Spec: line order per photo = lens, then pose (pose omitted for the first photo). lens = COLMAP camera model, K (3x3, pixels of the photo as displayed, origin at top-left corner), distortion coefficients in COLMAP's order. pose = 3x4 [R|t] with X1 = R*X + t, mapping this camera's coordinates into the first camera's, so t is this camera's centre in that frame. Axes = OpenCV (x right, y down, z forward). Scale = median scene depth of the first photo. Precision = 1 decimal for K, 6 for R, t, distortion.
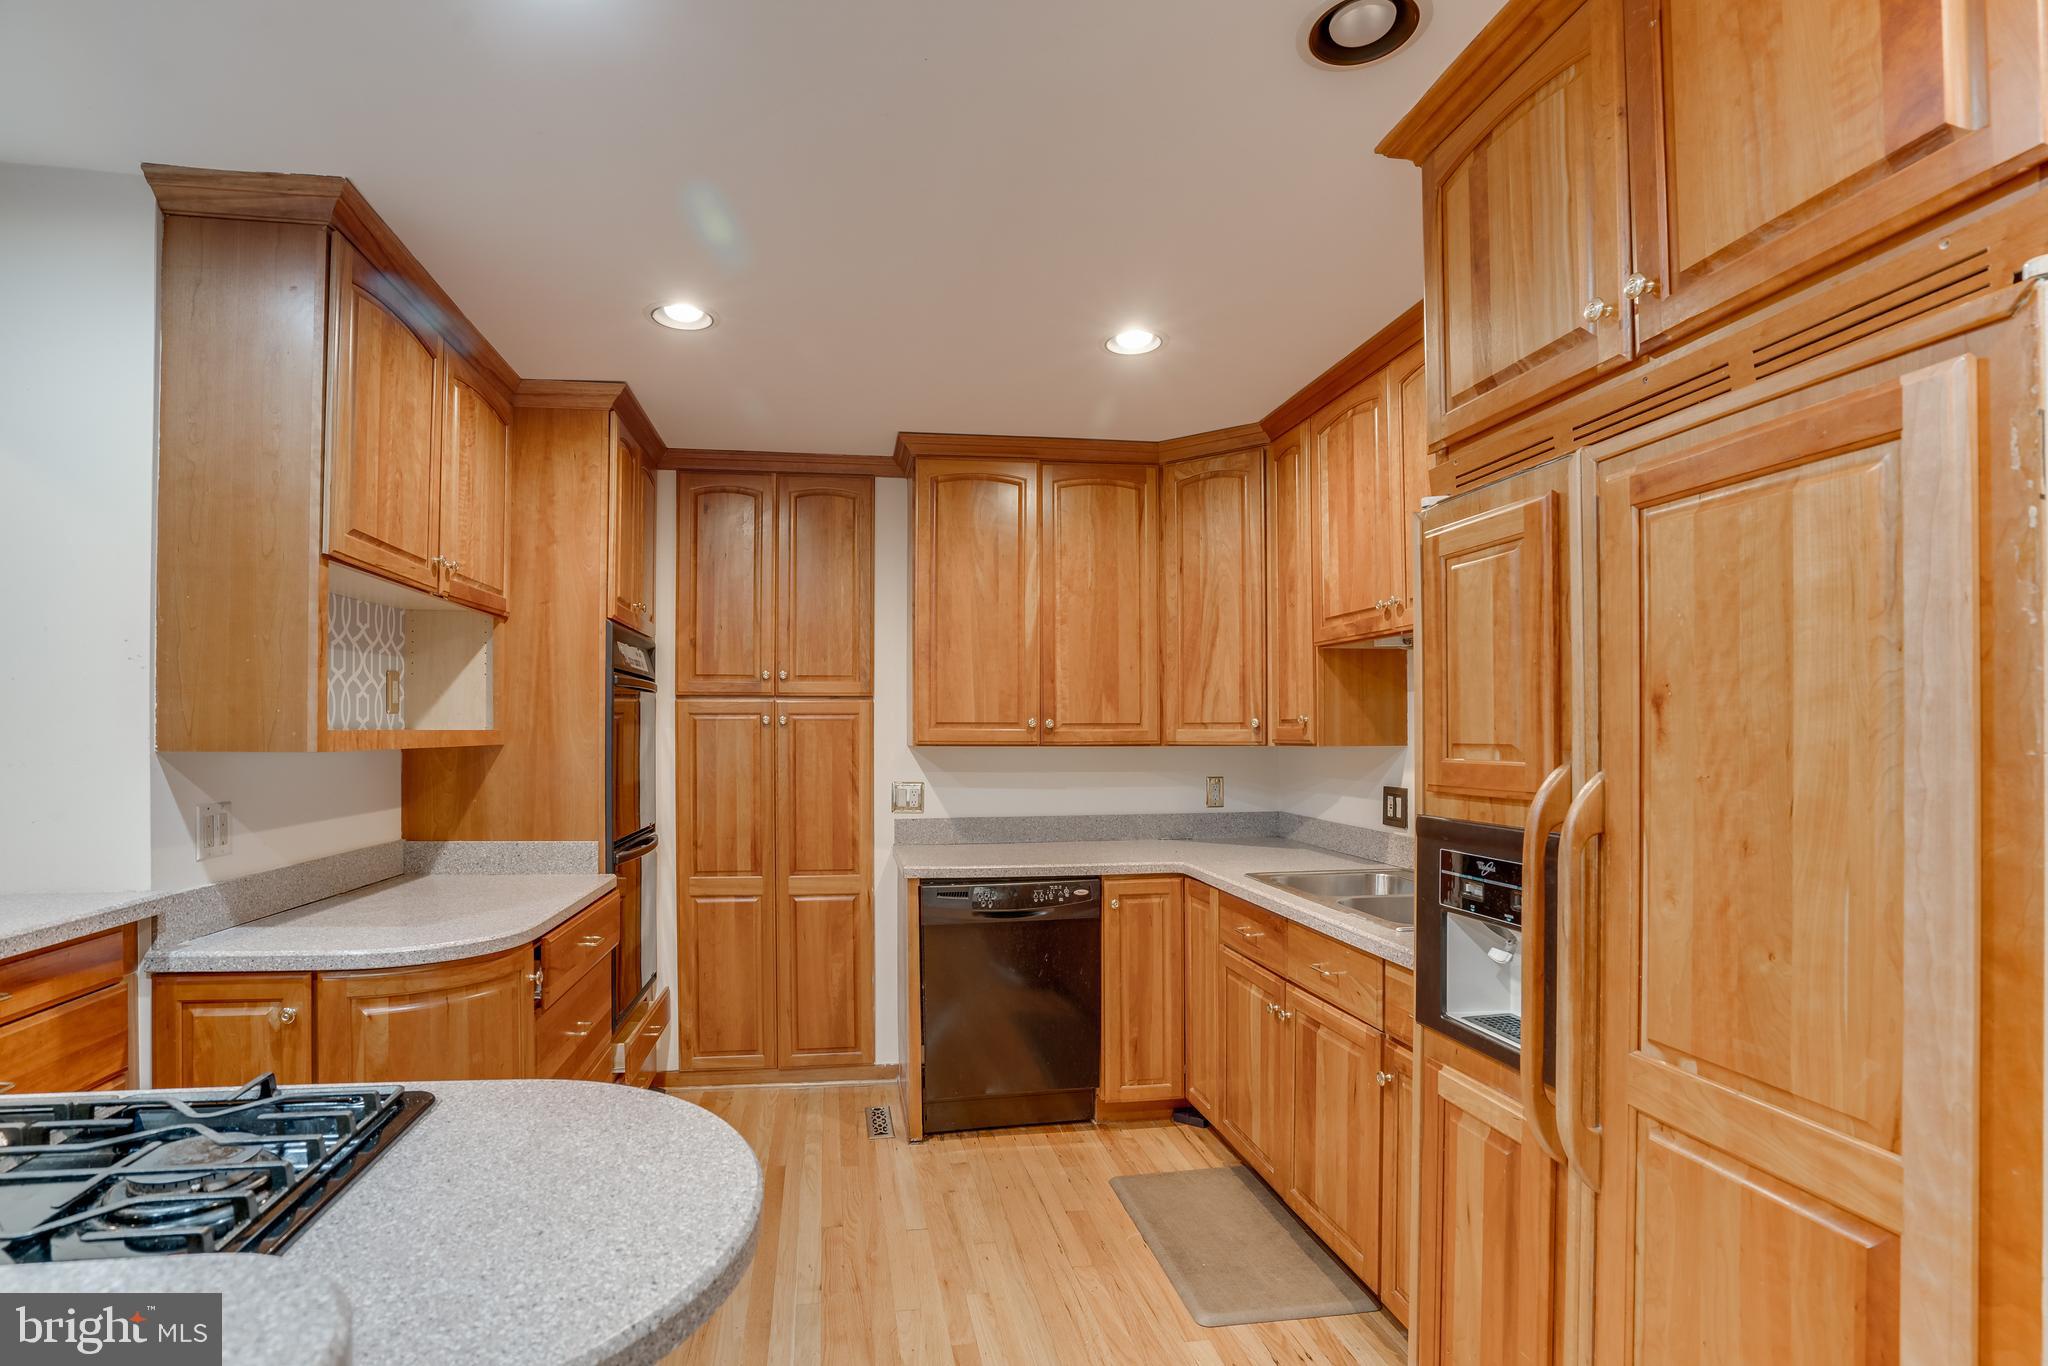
lens RADIAL K [[951.2, 0, 1032.2], [0, 951.2, 727.4], [0, 0, 1]] dist [-0.000985, 0.000041]
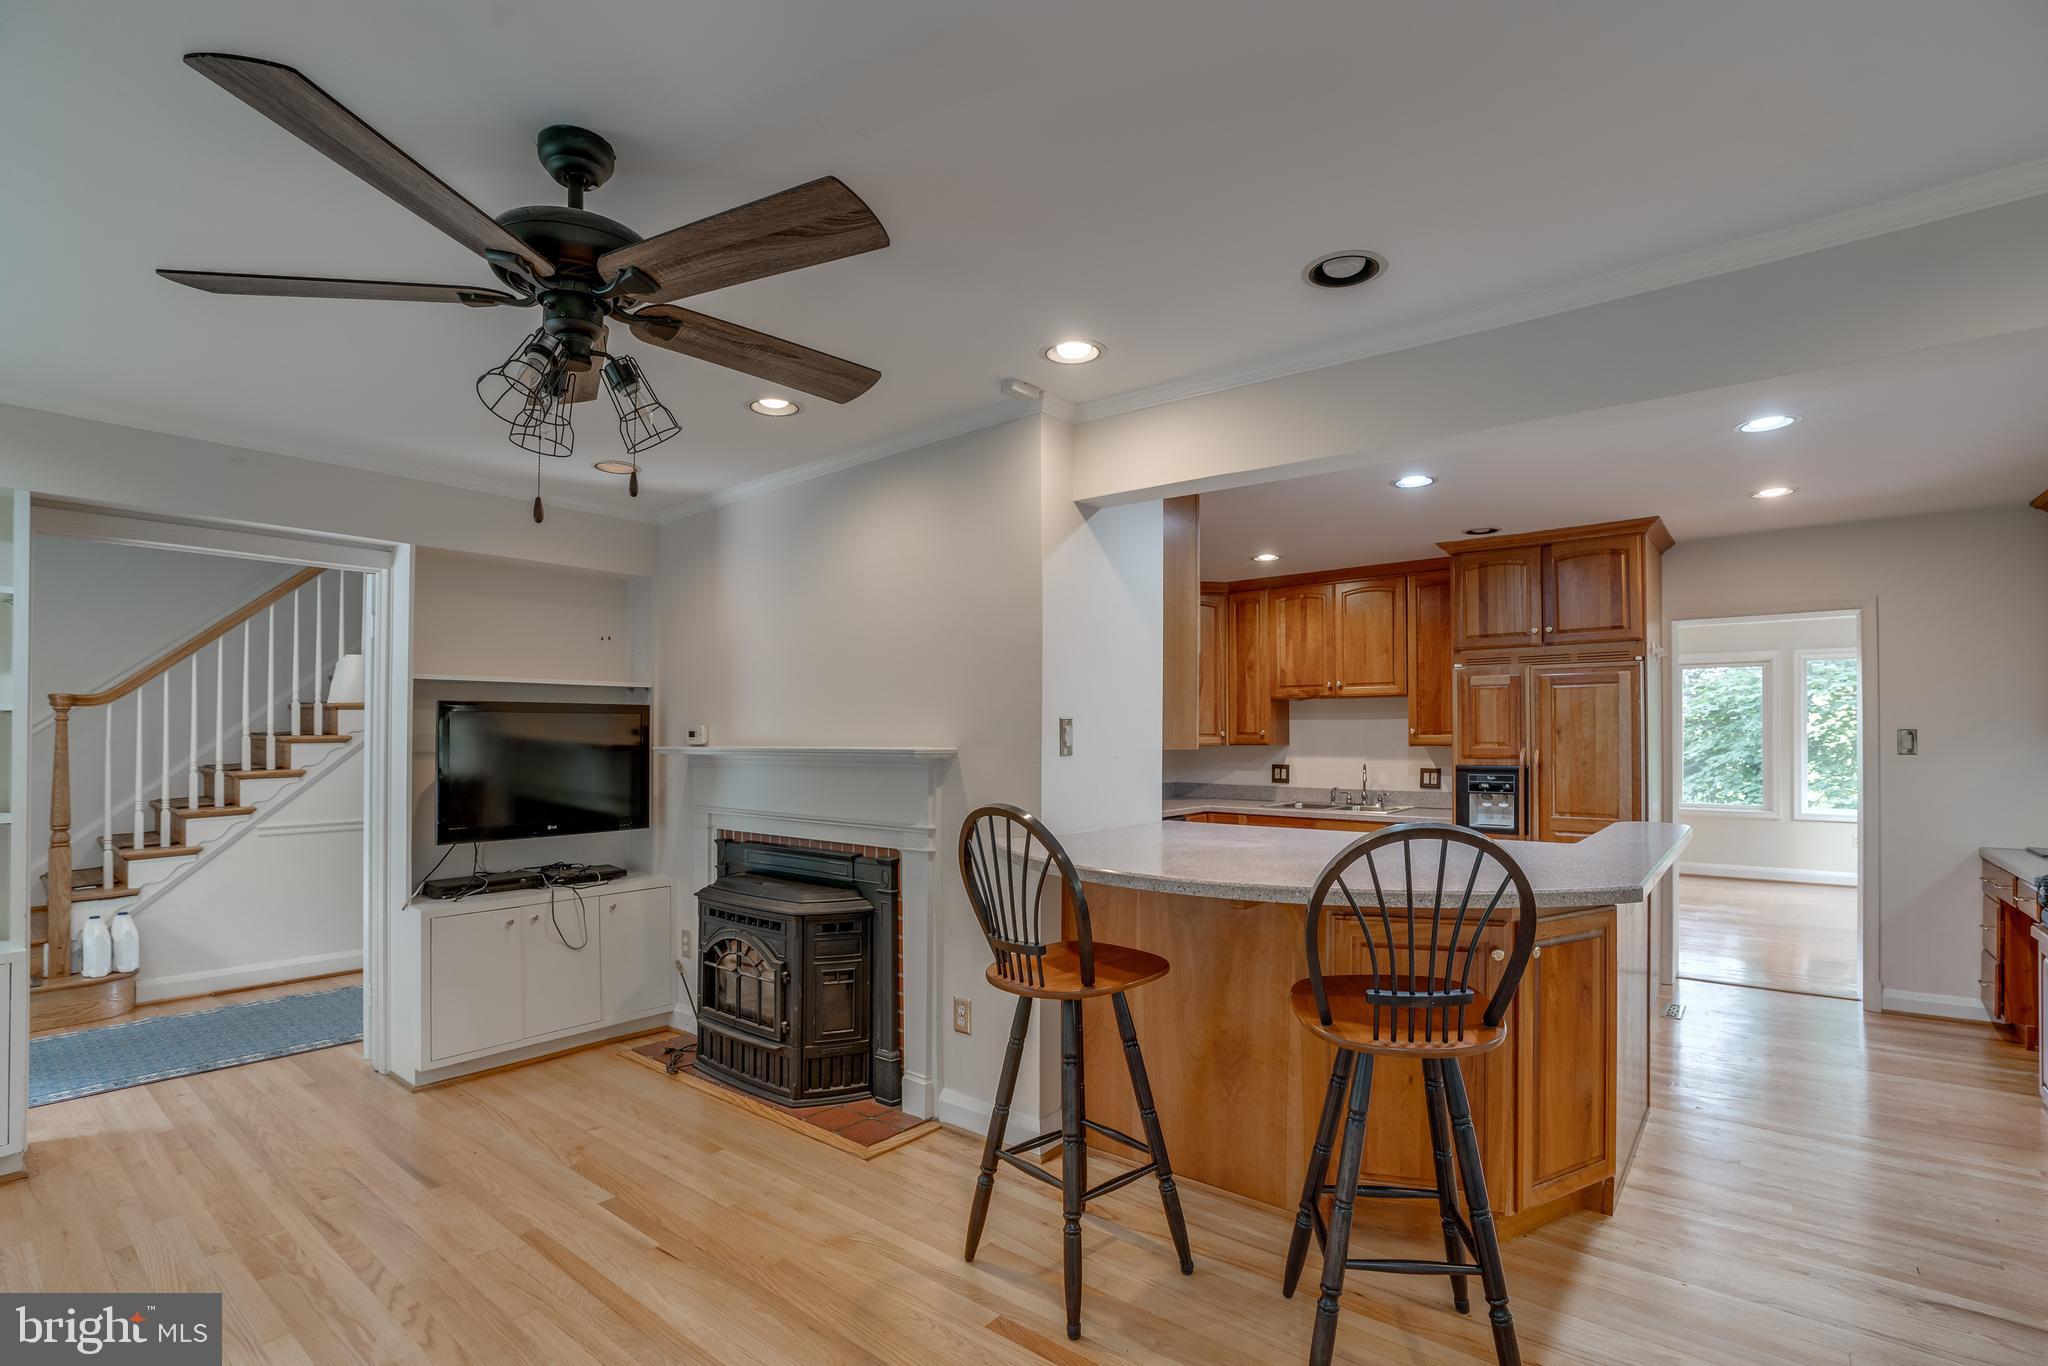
lens RADIAL K [[951.2, 0, 1032.2], [0, 951.2, 727.4], [0, 0, 1]] dist [-0.000985, 0.000041]
pose [[0.768564, 0.006333, 0.639742, -3.385514], [-0.002812, 0.999975, -0.006521, -0.010233], [-0.639767, 0.003213, 0.768562, -0.664955]]
